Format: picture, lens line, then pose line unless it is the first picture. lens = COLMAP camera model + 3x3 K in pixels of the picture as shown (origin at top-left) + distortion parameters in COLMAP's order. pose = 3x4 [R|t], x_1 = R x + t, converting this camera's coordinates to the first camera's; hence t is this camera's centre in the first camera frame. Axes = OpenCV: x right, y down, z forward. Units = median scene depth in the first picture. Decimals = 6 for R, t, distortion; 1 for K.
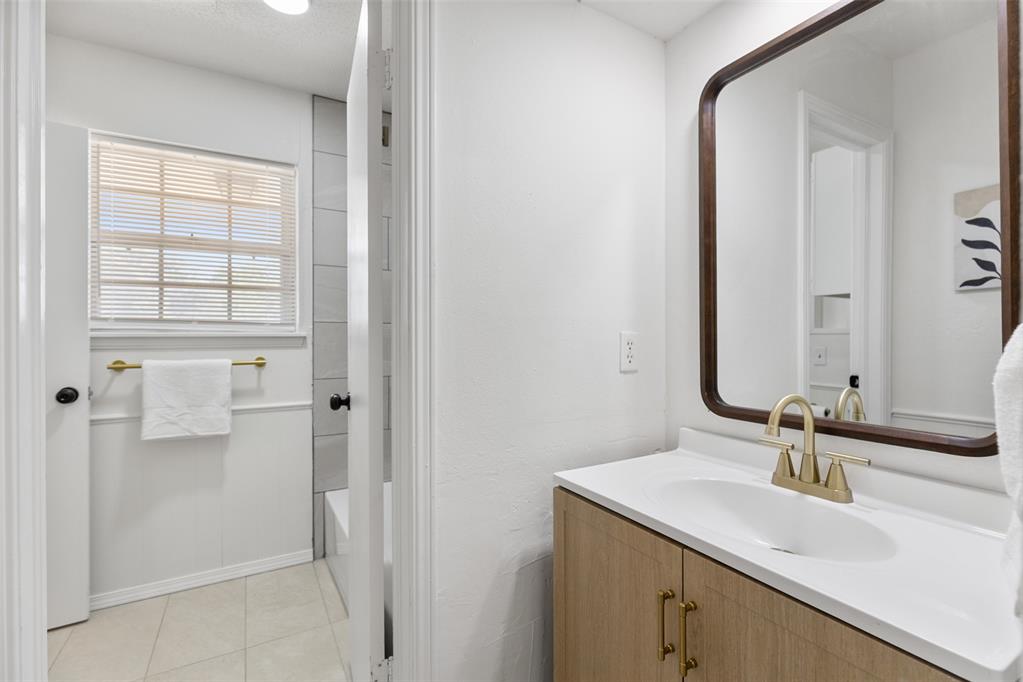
lens RADIAL K [[460.4, 0, 505.7], [0, 460.4, 339.3], [0, 0, 1]] dist [0.006375, -0.000110]
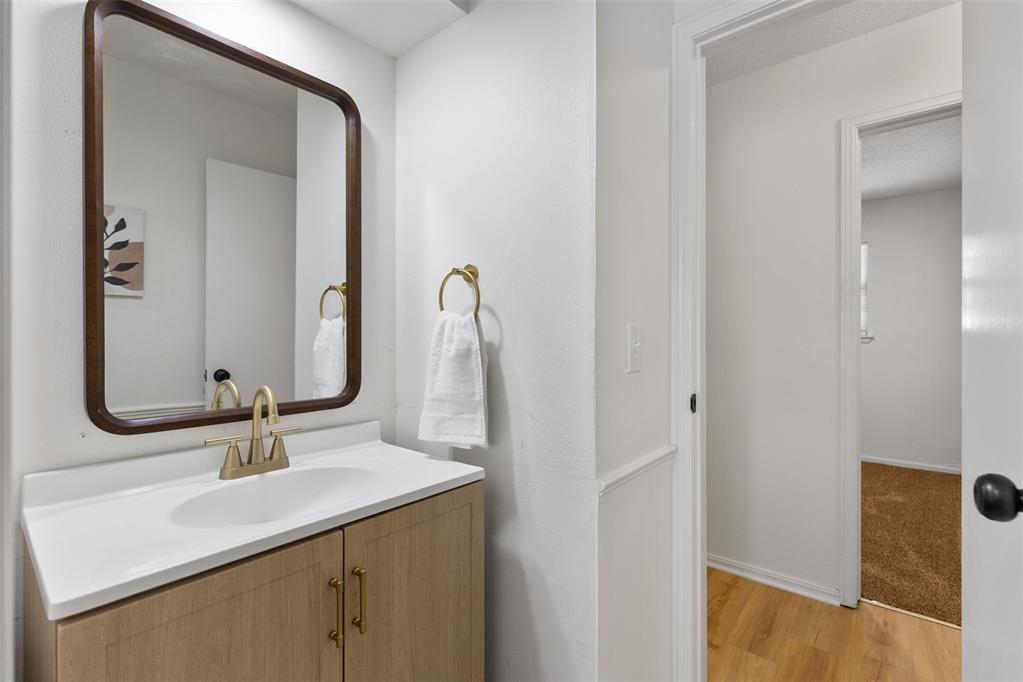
lens RADIAL K [[460.4, 0, 505.7], [0, 460.4, 339.3], [0, 0, 1]] dist [0.006375, -0.000110]
pose [[-0.356809, -0.001260, 0.934177, -0.654489], [0.000946, 0.999998, 0.001710, 0.001759], [-0.934177, 0.001494, -0.356807, 0.870045]]
